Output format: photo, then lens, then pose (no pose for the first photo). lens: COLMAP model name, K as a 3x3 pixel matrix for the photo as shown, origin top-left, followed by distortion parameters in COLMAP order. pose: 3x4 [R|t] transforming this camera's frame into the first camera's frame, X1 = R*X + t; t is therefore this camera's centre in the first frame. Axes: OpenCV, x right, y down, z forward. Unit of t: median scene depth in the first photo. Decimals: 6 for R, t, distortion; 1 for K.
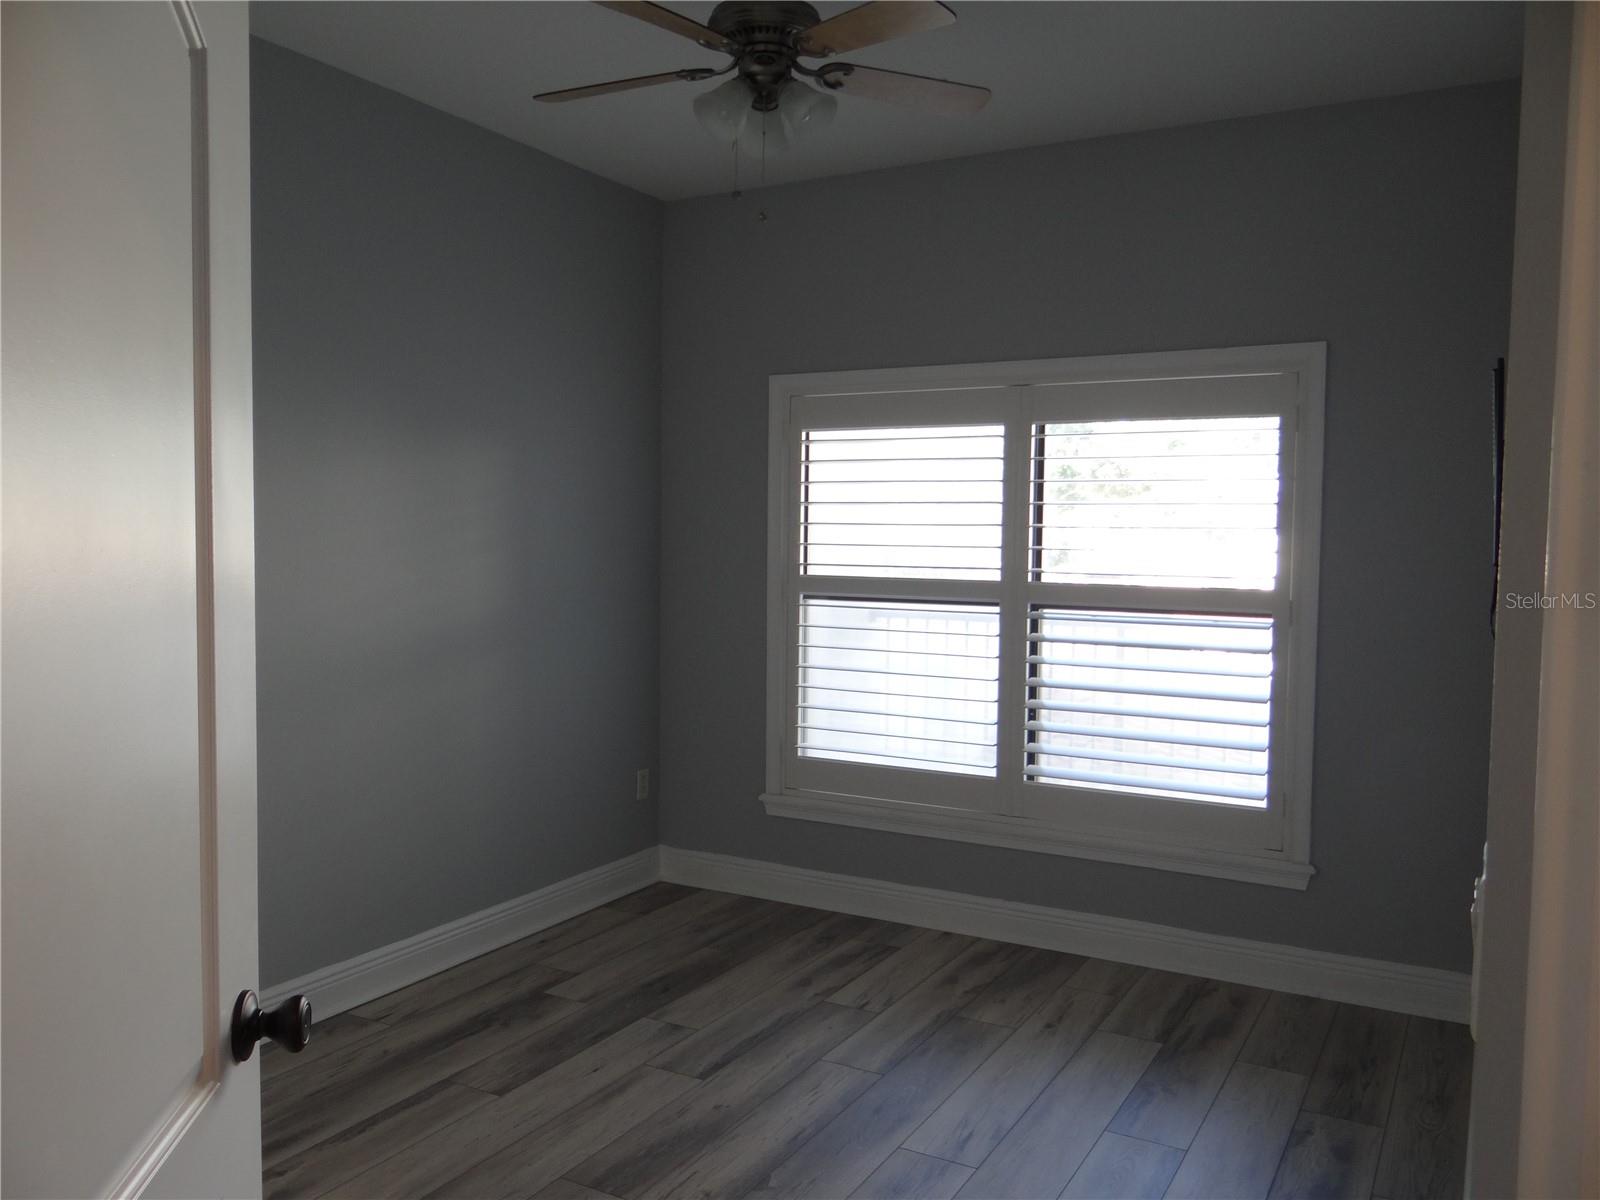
lens RADIAL K [[1261.0, 0, 800.0], [0, 1261.0, 600.0], [0, 0, 1]] dist [-0.045041, 0.049523]
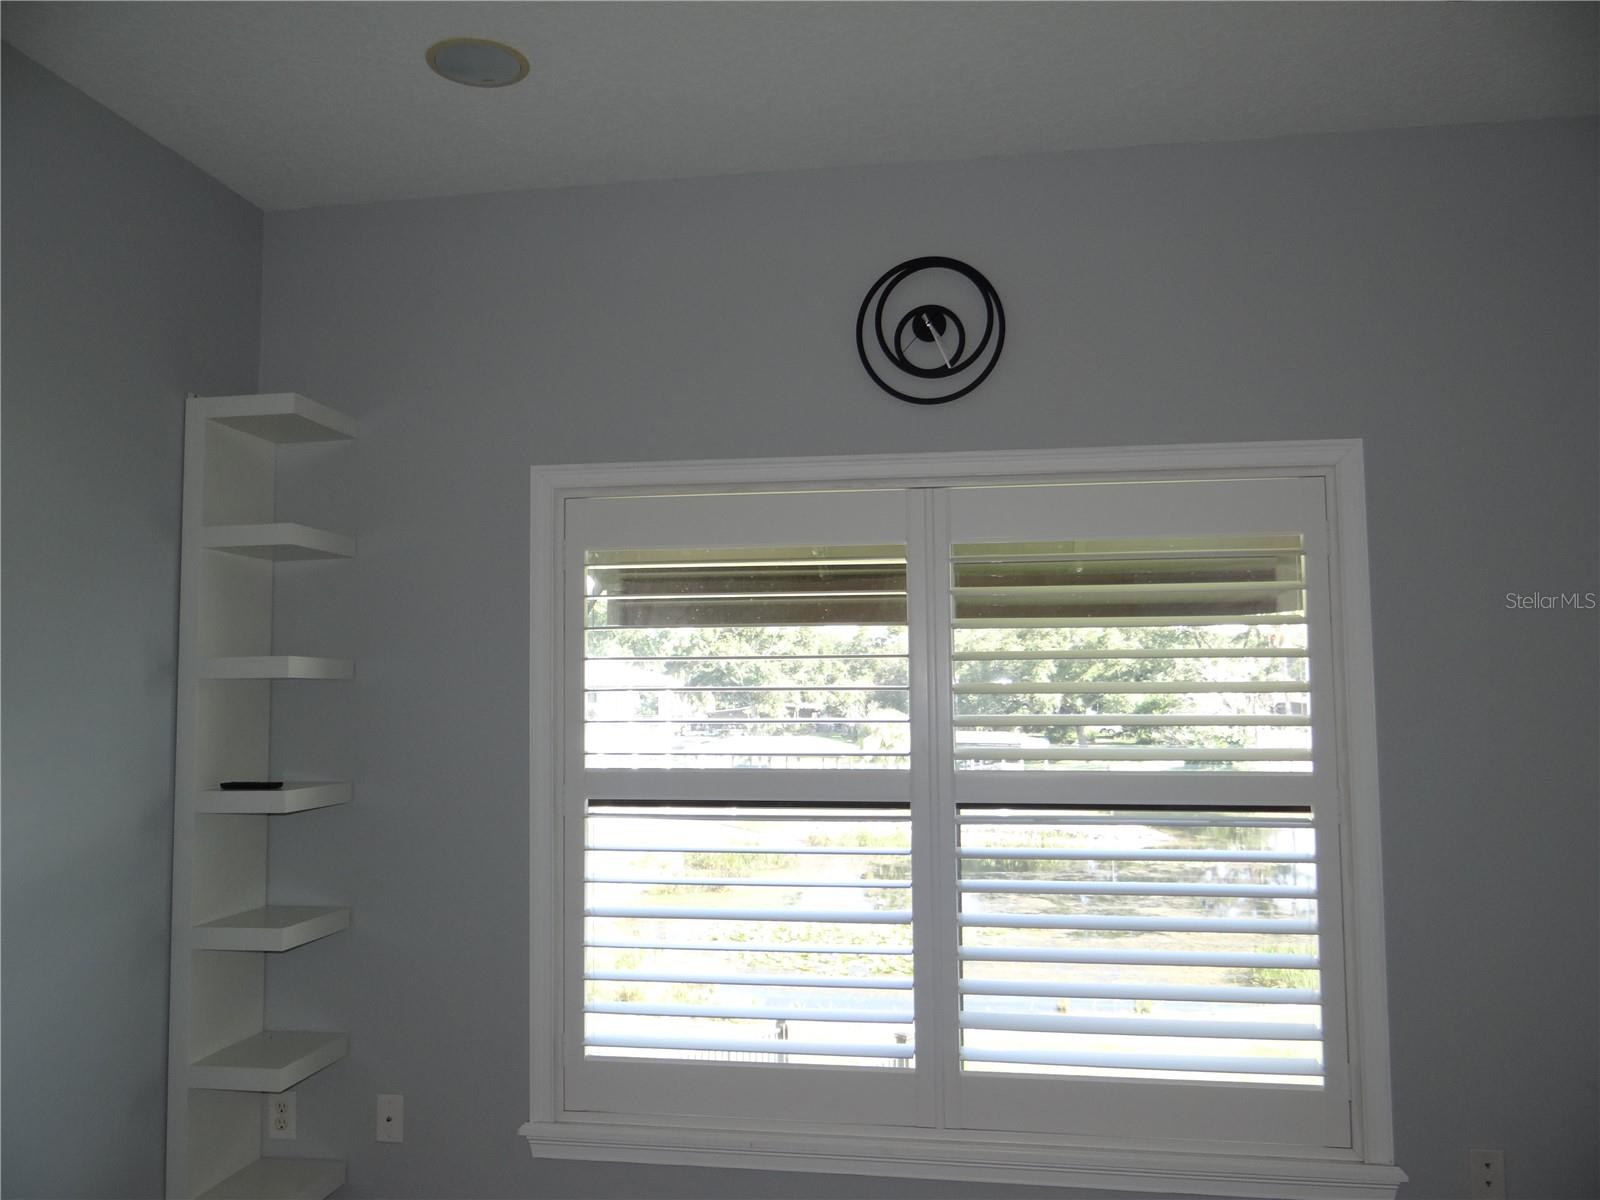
lens RADIAL K [[1349.6, 0, 797.0], [0, 1349.6, 621.4], [0, 0, 1]] dist [-0.054430, 0.046692]
pose [[0.938083, 0.017621, 0.345962, -0.138326], [0.027927, 0.991608, -0.126230, -0.004870], [-0.345282, 0.128076, 0.929719, 0.313506]]
